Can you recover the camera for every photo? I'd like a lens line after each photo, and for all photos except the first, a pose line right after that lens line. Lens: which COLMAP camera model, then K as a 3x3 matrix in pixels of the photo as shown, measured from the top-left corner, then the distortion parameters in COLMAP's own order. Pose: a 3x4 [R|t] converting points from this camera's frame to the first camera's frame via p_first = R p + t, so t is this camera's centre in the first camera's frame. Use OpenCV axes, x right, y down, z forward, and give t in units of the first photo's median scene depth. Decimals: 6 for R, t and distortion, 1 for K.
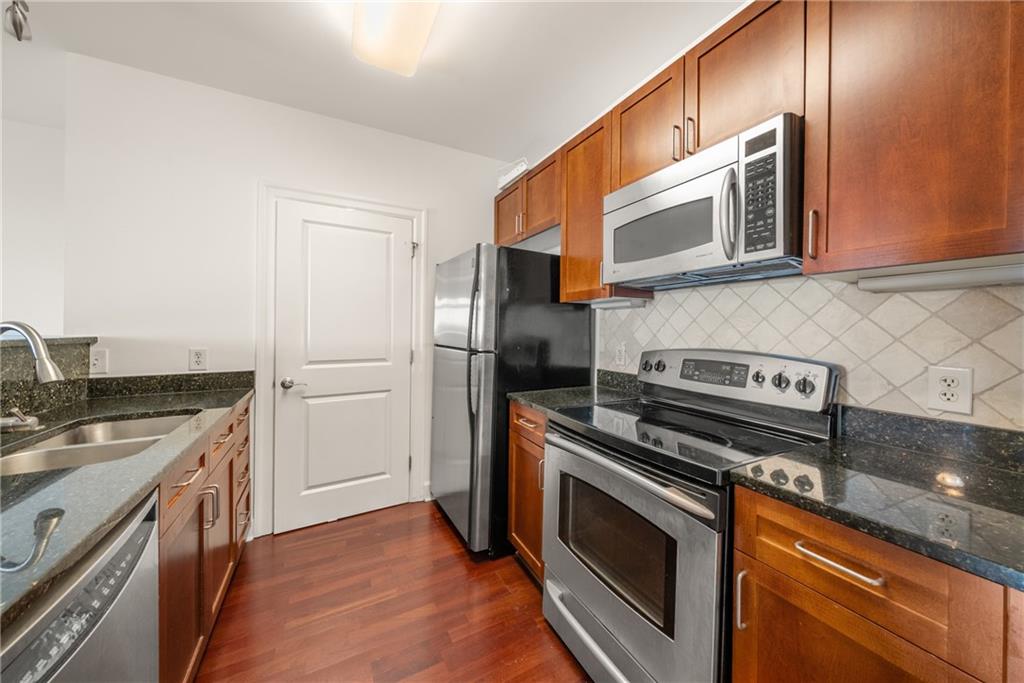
lens RADIAL K [[353.0, 0, 515.7], [0, 353.0, 333.2], [0, 0, 1]] dist [-0.001084, -0.000075]
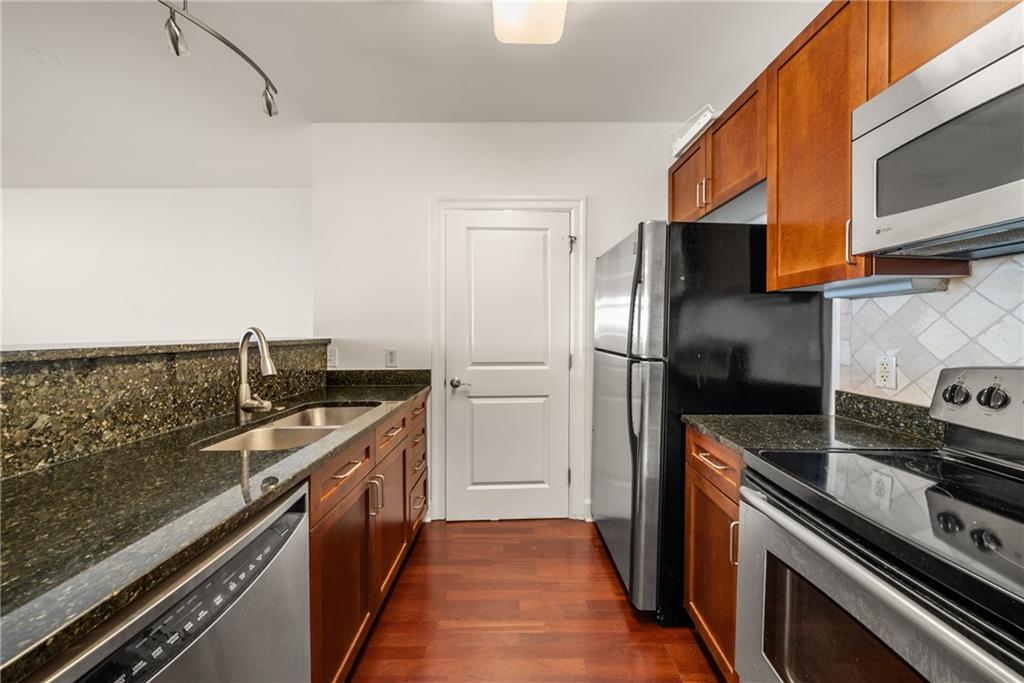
lens RADIAL K [[353.0, 0, 515.7], [0, 353.0, 333.2], [0, 0, 1]] dist [-0.001084, -0.000075]
pose [[0.880270, -0.002961, -0.474464, 0.021675], [0.000939, 0.999989, -0.004498, -0.002549], [0.474472, 0.003514, 0.880263, 0.162015]]
